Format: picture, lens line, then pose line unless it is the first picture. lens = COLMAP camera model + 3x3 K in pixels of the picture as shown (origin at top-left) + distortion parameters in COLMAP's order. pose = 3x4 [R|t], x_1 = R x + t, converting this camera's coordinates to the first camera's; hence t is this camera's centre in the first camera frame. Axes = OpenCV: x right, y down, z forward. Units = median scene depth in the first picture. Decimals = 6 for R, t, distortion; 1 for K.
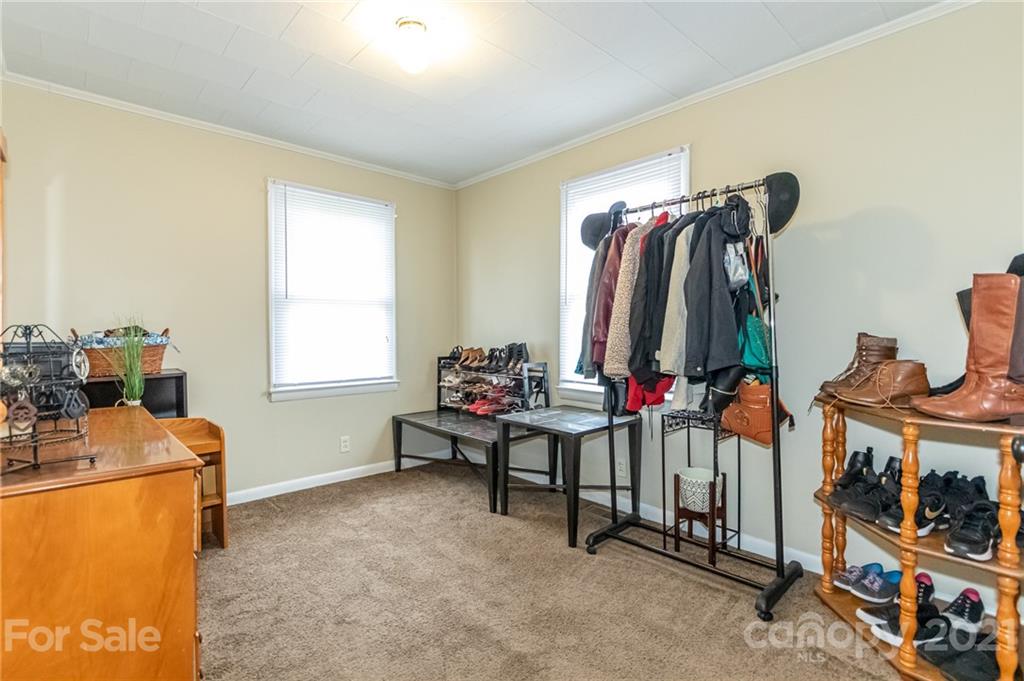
lens RADIAL K [[475.7, 0, 512.1], [0, 475.7, 336.3], [0, 0, 1]] dist [0.005783, -0.005504]
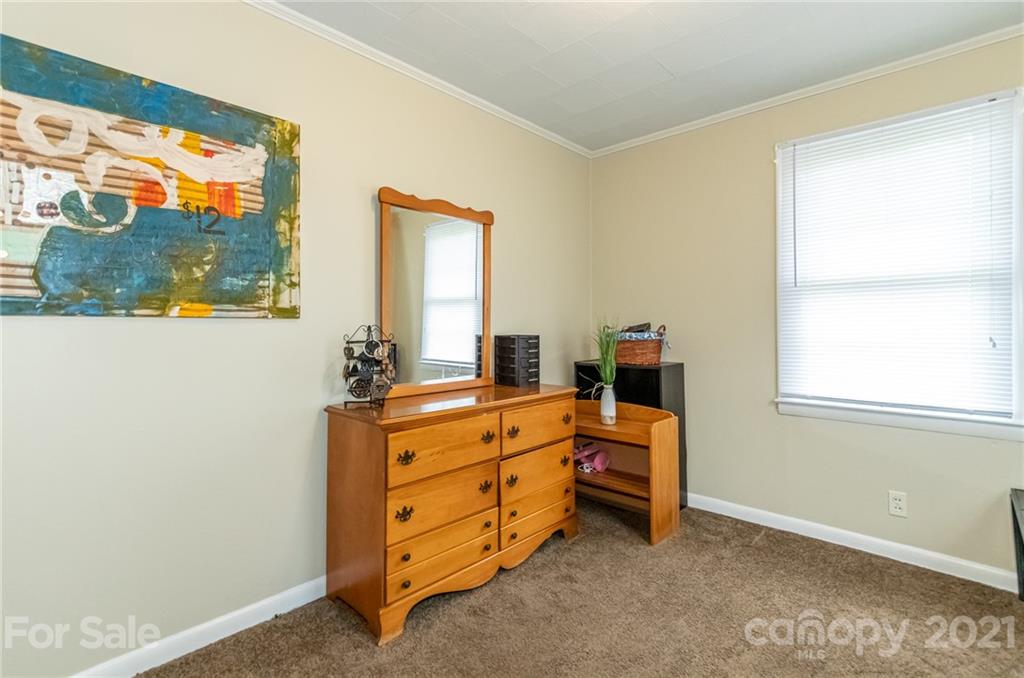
lens RADIAL K [[475.7, 0, 515.8], [0, 475.7, 323.9], [0, 0, 1]] dist [0.005783, -0.005504]
pose [[0.067292, -0.008378, -0.997698, 0.286968], [-0.010694, 0.999901, -0.009118, -0.005486], [0.997676, 0.011283, 0.067196, 0.489871]]
